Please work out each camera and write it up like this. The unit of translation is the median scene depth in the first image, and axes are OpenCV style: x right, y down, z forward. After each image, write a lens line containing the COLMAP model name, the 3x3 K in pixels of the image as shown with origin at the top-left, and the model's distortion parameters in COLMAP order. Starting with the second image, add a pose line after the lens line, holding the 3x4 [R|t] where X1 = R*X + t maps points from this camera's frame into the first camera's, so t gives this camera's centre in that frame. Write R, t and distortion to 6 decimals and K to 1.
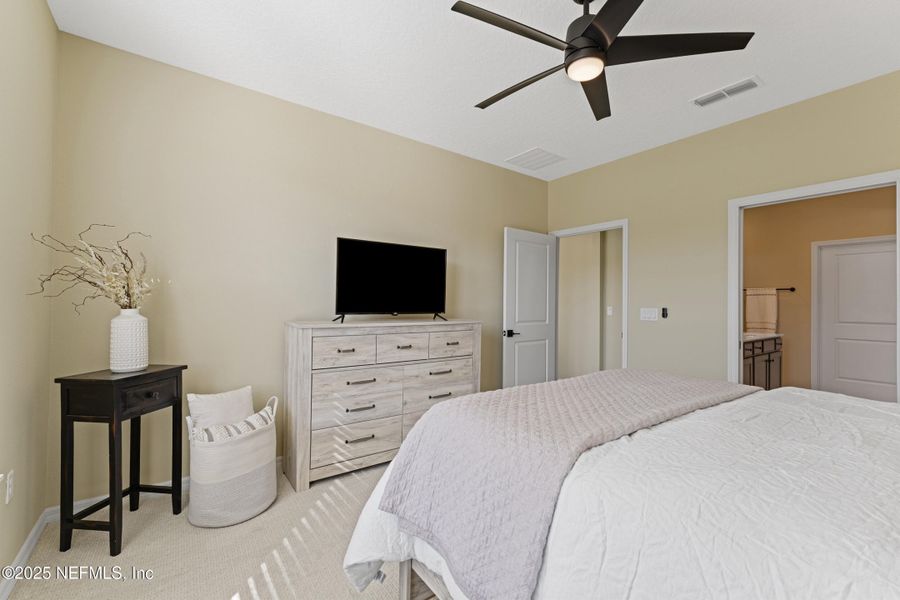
lens RADIAL K [[378.5, 0, 449.3], [0, 378.5, 297.7], [0, 0, 1]] dist [-0.001632, -0.000363]
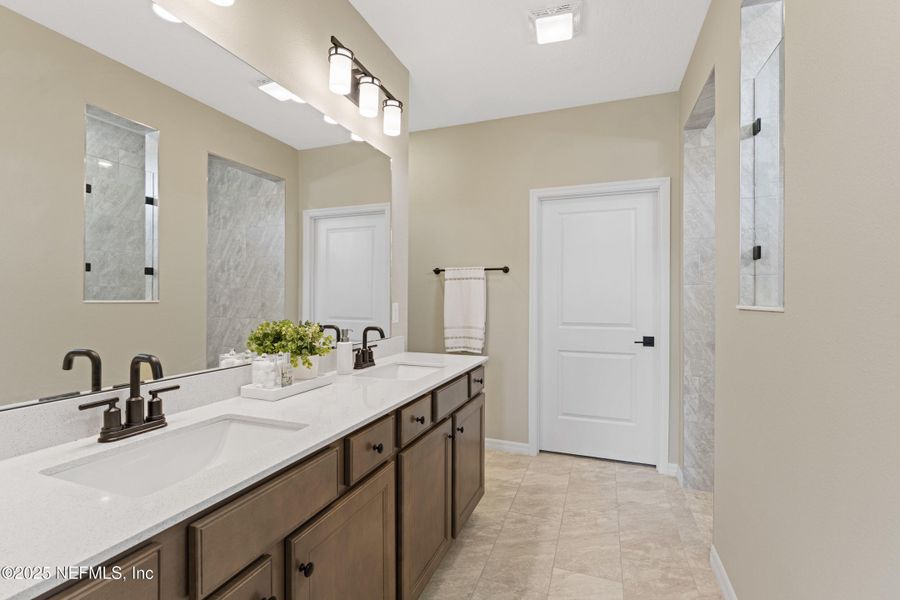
lens RADIAL K [[378.5, 0, 449.3], [0, 378.5, 297.7], [0, 0, 1]] dist [-0.001632, -0.000363]
pose [[0.849195, -0.011078, 0.527964, 0.536114], [0.001298, 0.999821, 0.018889, 0.010866], [-0.528078, -0.015355, 0.849057, 0.560579]]
